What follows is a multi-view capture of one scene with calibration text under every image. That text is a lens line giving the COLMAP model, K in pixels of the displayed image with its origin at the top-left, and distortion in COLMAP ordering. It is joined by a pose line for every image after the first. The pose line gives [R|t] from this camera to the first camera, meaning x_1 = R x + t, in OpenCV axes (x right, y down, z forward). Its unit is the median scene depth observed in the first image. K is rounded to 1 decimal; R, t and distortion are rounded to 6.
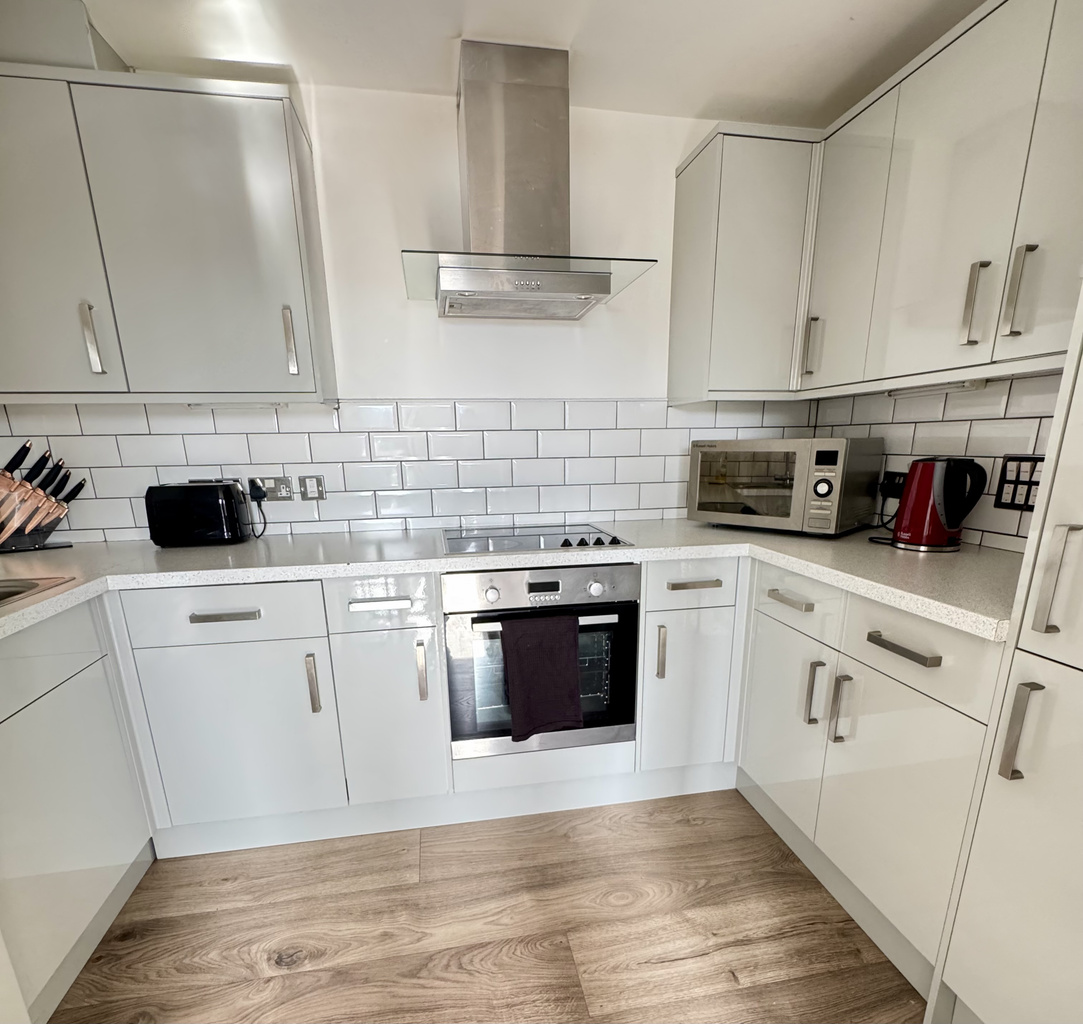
lens RADIAL K [[589.8, 0, 543.5], [0, 589.8, 511.8], [0, 0, 1]] dist [-0.015442, 0.000712]
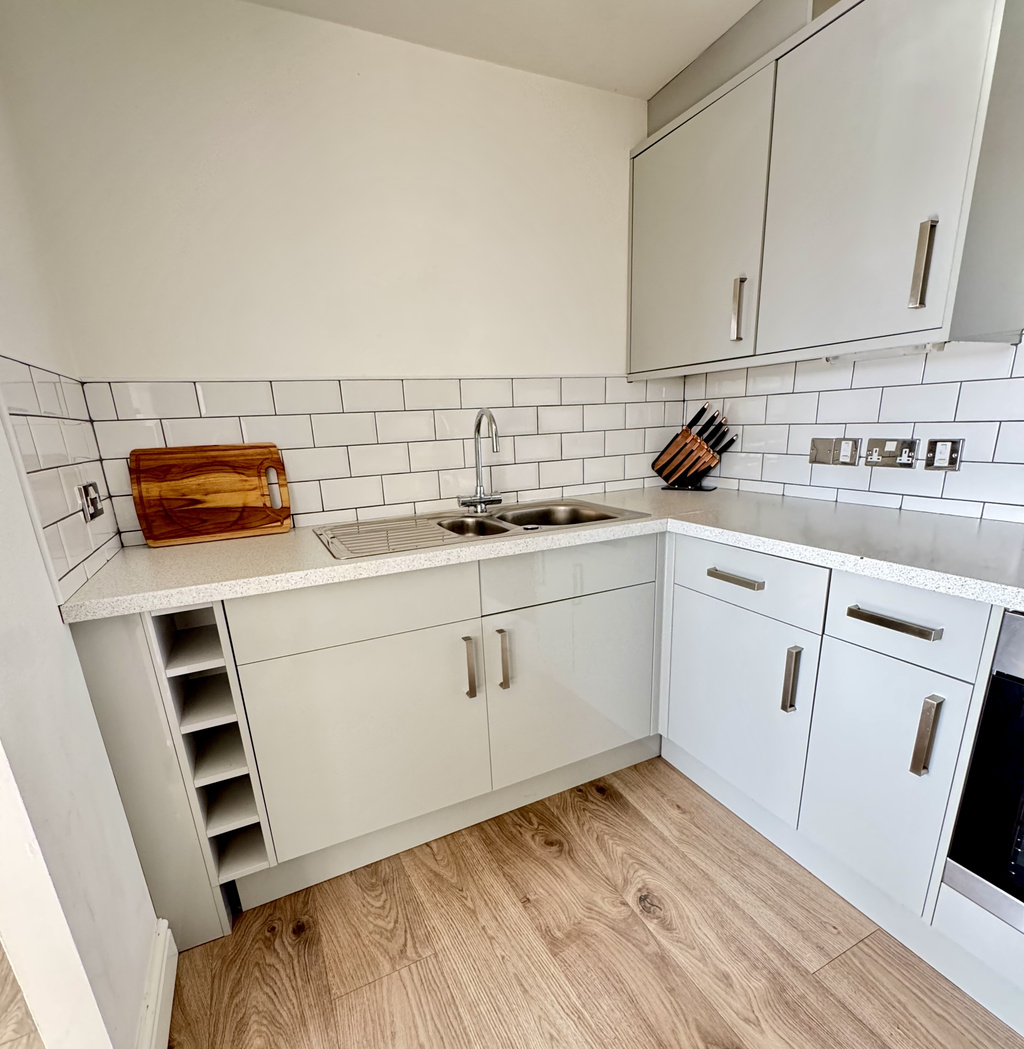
lens RADIAL K [[553.7, 0, 516.9], [0, 553.7, 526.8], [0, 0, 1]] dist [0.000798, -0.002051]
pose [[0.256699, 0.186948, -0.948238, 0.286773], [-0.069023, 0.982155, 0.174949, -0.058536], [0.964024, 0.020540, 0.265022, 0.429592]]
